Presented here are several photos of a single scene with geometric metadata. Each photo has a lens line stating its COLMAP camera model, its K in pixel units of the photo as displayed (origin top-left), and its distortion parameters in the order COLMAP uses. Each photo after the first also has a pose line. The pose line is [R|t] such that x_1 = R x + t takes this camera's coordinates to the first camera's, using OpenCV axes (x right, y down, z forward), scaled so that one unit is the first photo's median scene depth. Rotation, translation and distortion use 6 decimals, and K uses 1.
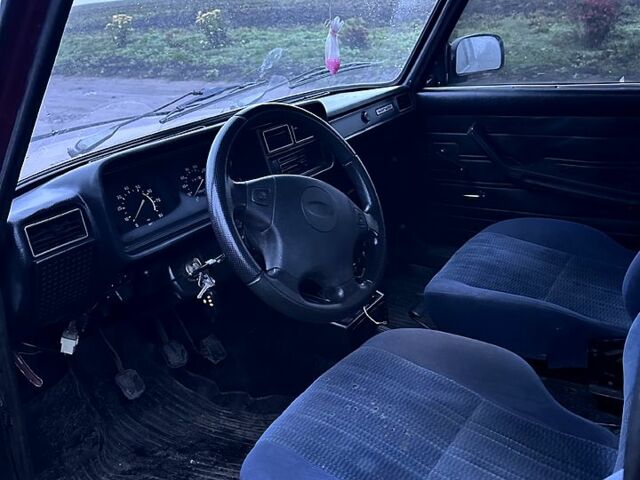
lens RADIAL K [[602.8, 0, 320.0], [0, 602.8, 240.0], [0, 0, 1]] dist [-0.013925, -0.013657]
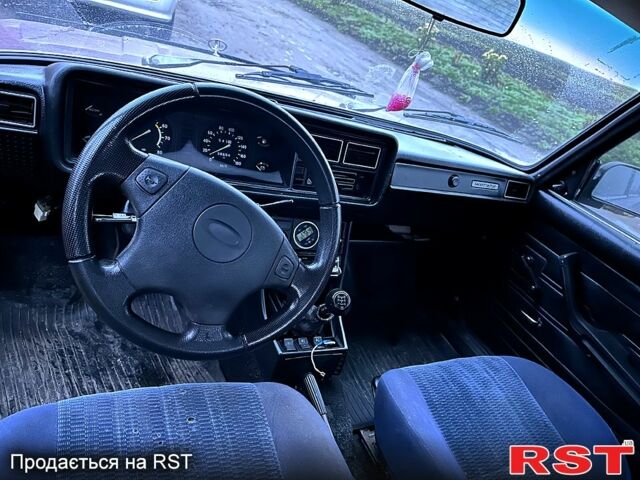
lens RADIAL K [[457.1, 0, 320.0], [0, 457.1, 240.0], [0, 0, 1]] dist [-0.032323, 0.000681]
pose [[0.773106, 0.553657, -0.309469, 0.163928], [-0.533325, 0.831529, 0.155315, -0.115134], [0.343324, 0.044973, 0.938140, 0.250529]]
